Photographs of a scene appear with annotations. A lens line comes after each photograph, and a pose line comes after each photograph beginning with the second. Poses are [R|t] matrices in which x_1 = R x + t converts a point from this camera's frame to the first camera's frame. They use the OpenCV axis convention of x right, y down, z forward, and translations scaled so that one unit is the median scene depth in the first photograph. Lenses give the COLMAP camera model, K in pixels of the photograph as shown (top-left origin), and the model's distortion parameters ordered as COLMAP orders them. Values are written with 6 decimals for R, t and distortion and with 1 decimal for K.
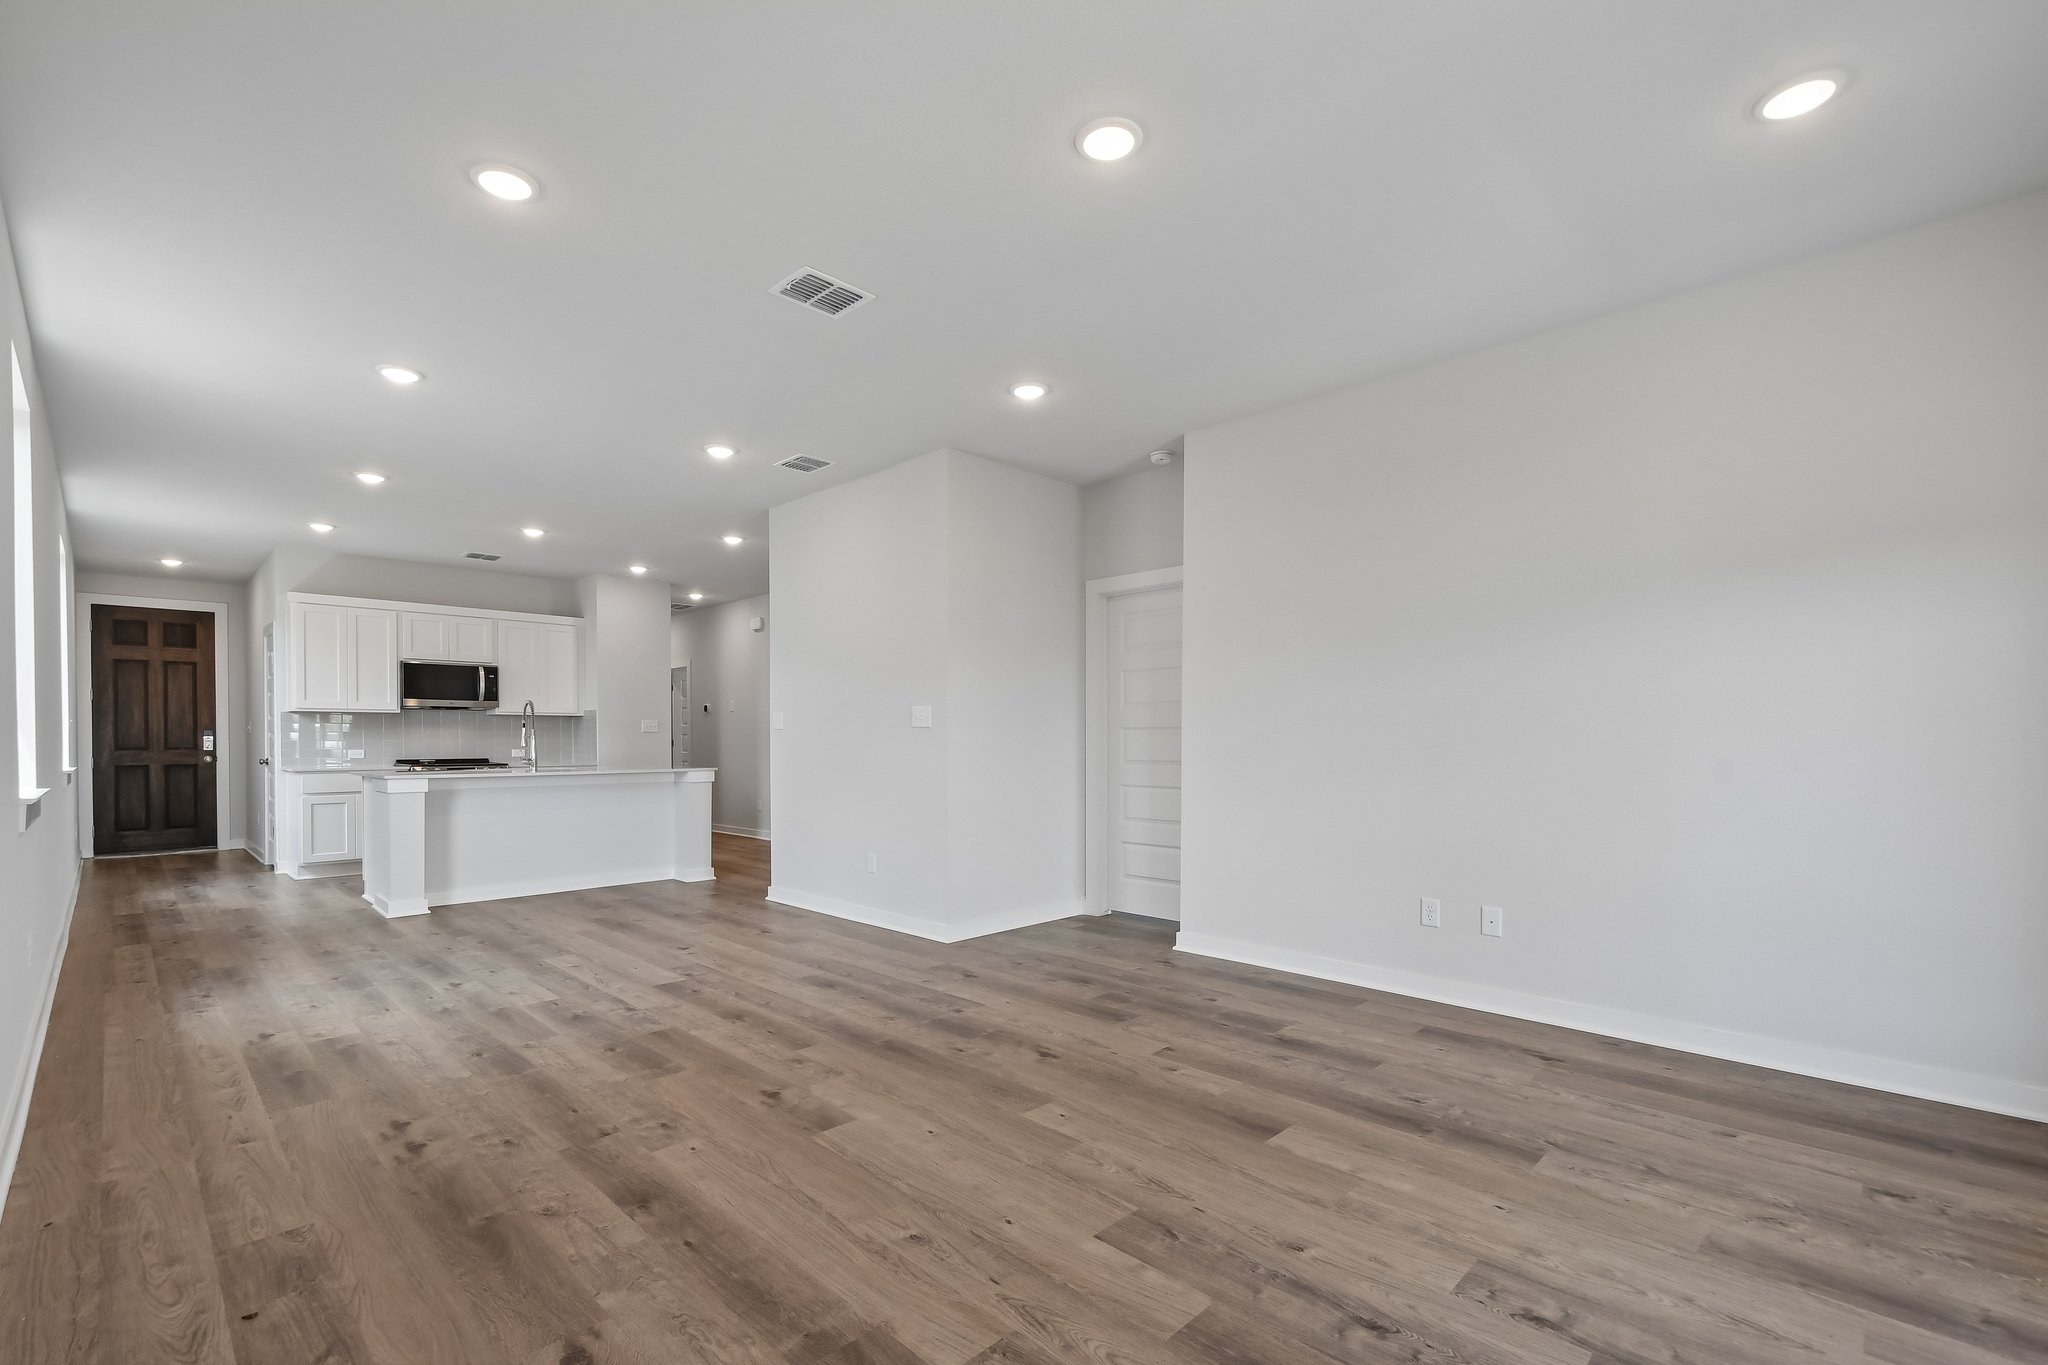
lens RADIAL K [[898.5, 0, 996.9], [0, 898.5, 748.8], [0, 0, 1]] dist [0.004726, -0.003576]
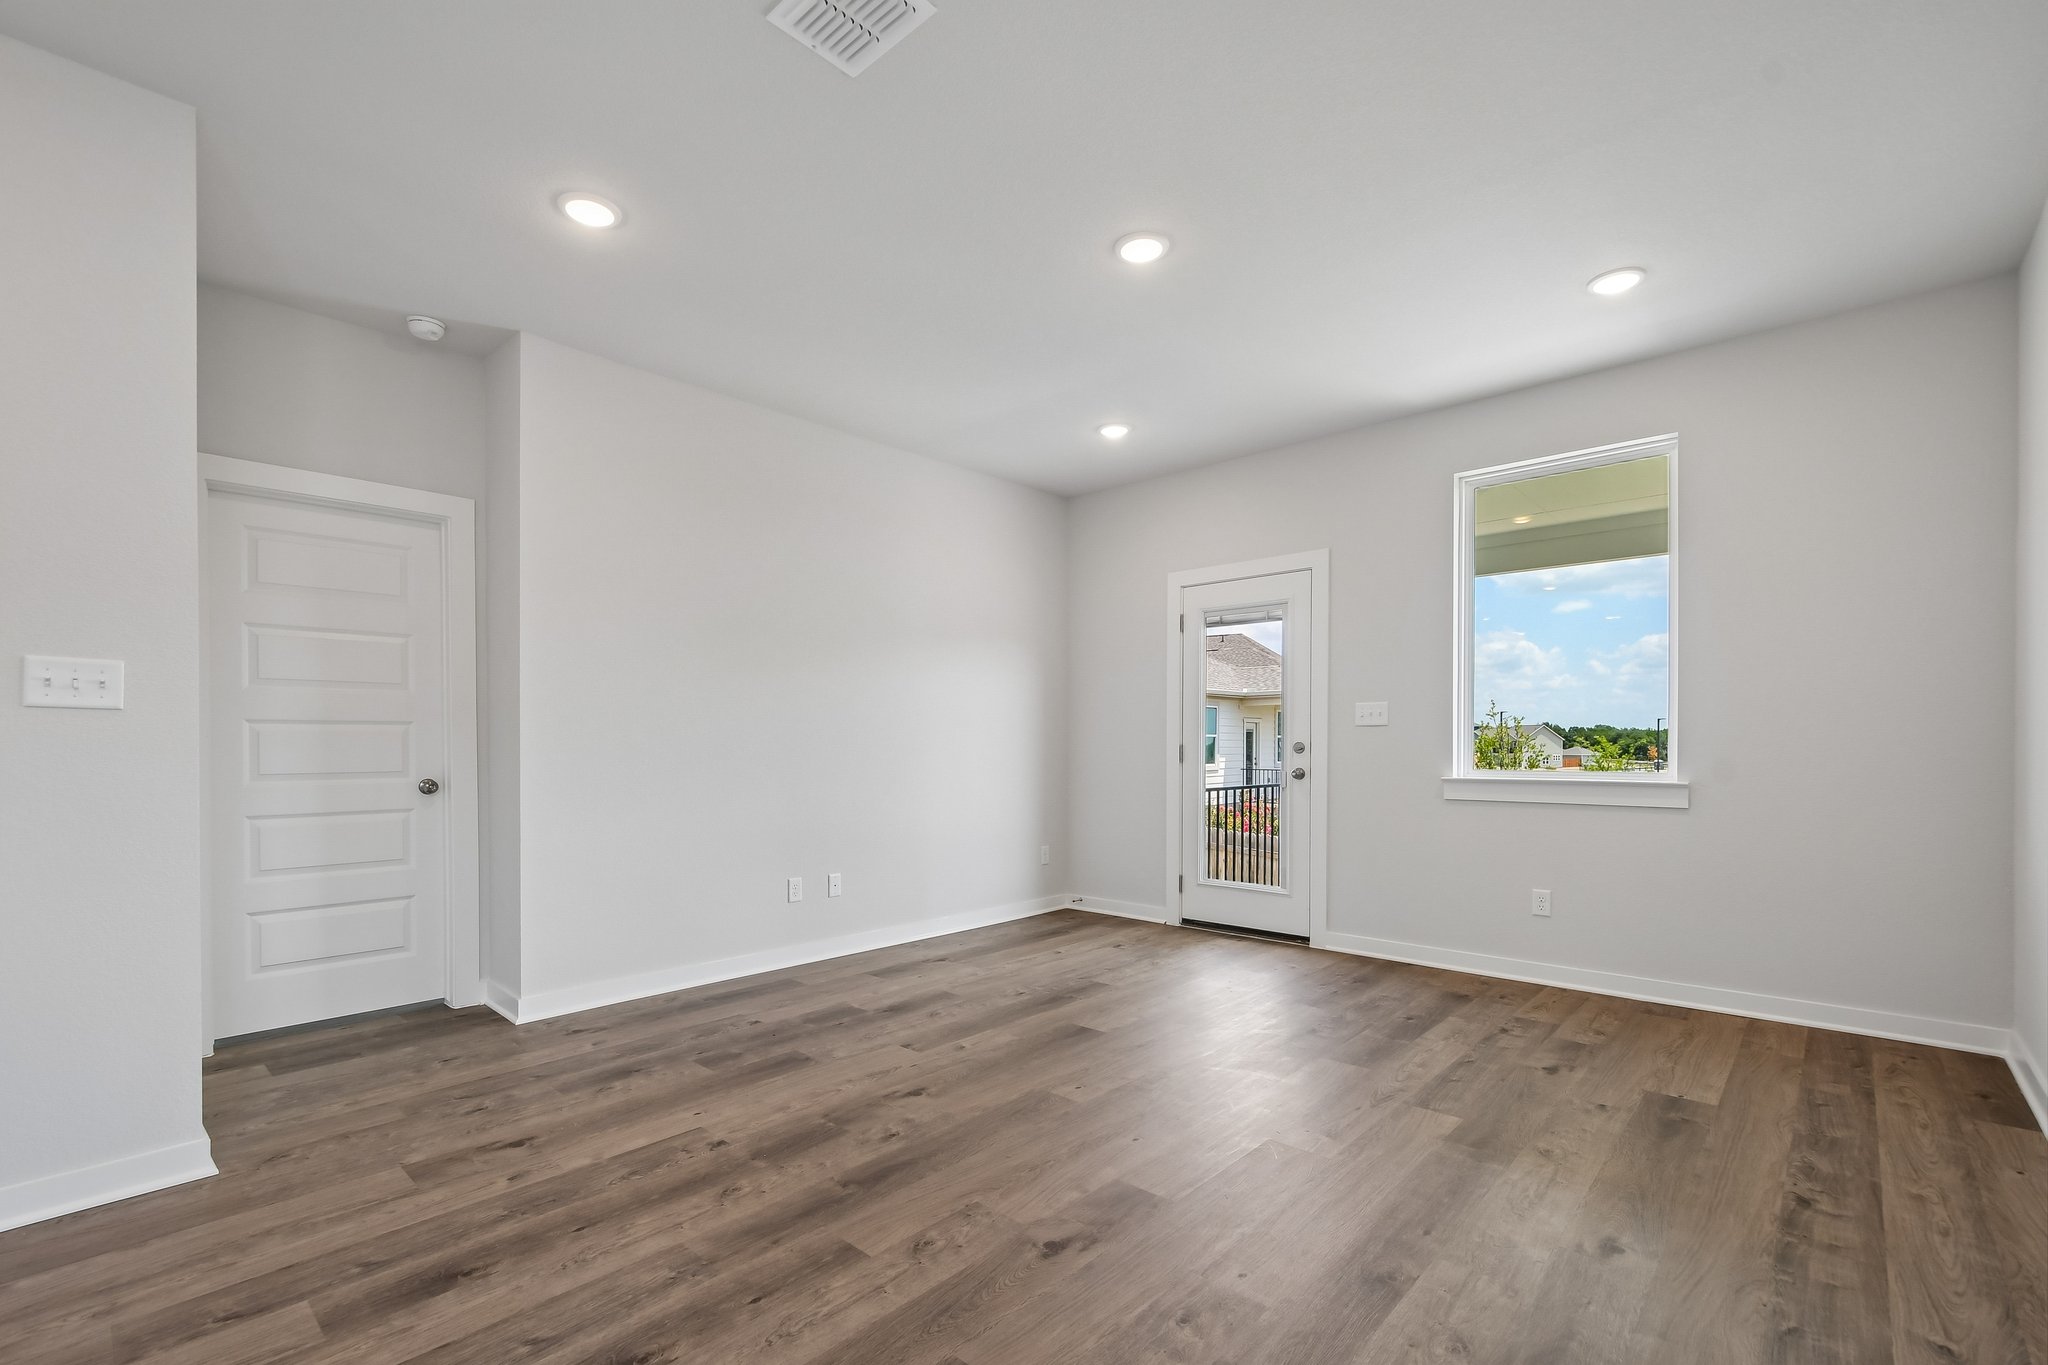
lens RADIAL K [[899.9, 0, 1002.6], [0, 899.9, 752.9], [0, 0, 1]] dist [0.004123, -0.001947]
pose [[-0.036551, -0.009128, 0.999290, -0.414381], [0.013428, 0.999864, 0.009625, -0.001071], [-0.999242, 0.013770, -0.036424, 0.469007]]
